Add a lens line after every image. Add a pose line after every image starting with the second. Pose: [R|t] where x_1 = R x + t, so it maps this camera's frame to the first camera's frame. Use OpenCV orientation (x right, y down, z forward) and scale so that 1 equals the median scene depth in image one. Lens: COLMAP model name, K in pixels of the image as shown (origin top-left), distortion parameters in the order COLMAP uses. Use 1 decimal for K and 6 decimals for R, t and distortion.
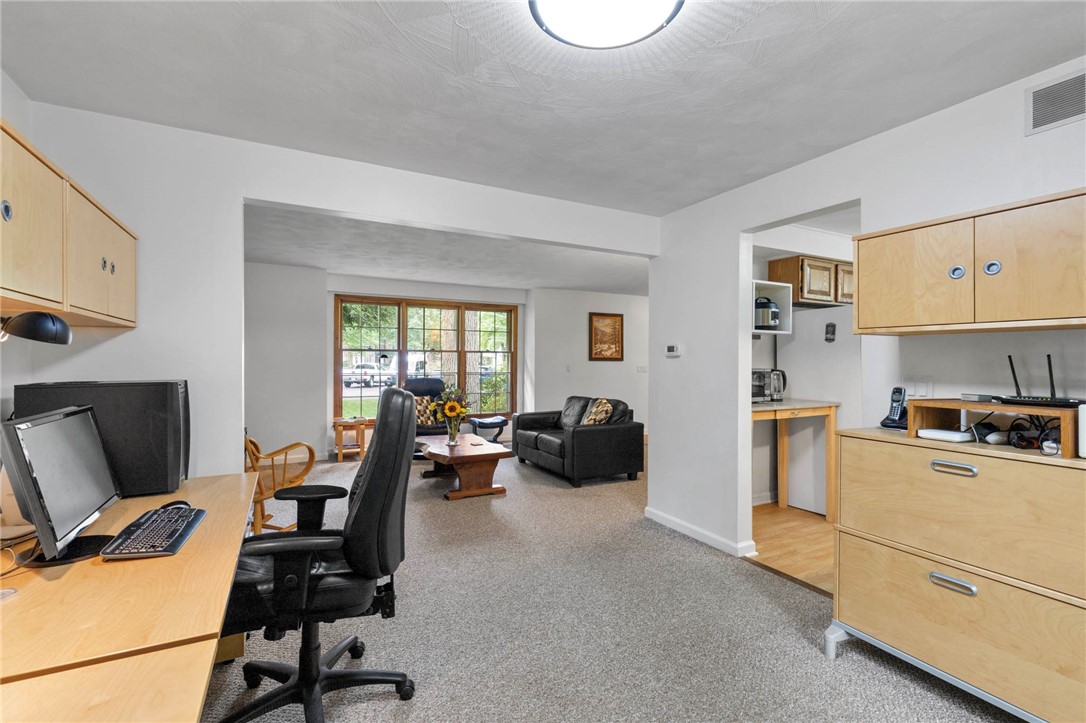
lens RADIAL K [[491.2, 0, 543.0], [0, 491.2, 361.5], [0, 0, 1]] dist [0.014881, -0.000236]
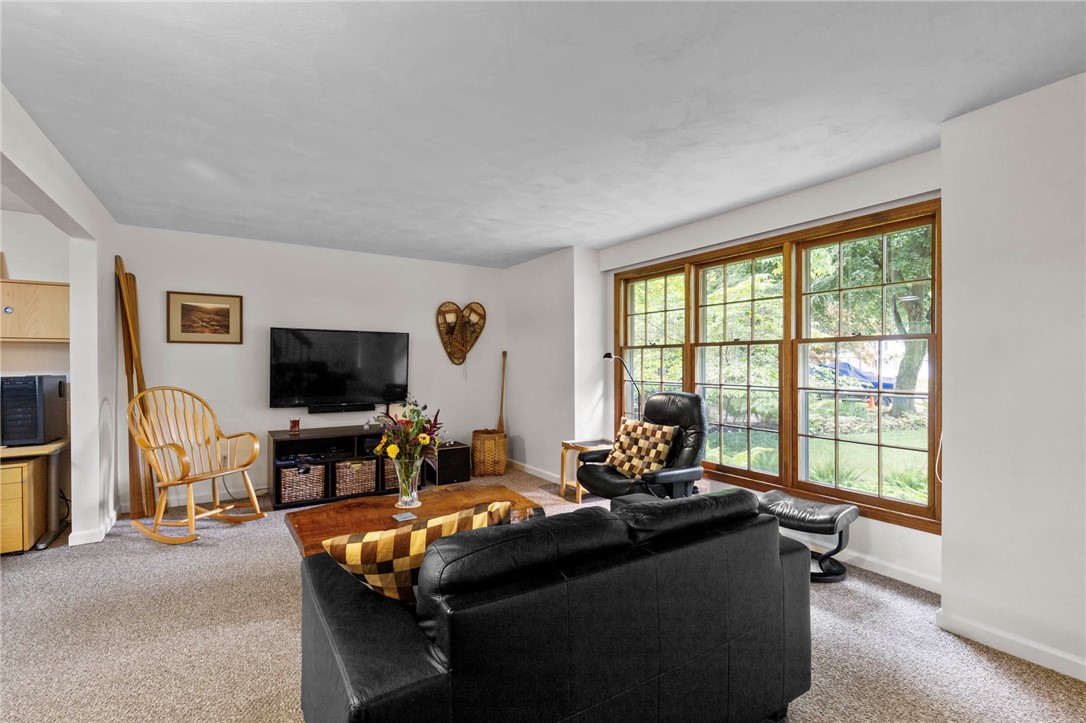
lens RADIAL K [[481.5, 0, 543.0], [0, 481.5, 361.5], [0, 0, 1]] dist [-0.001242, -0.000402]
pose [[0.091528, -0.007808, -0.995772, 0.847562], [0.002311, 0.999968, -0.007629, 0.004831], [0.995800, -0.001603, 0.091543, 1.841666]]
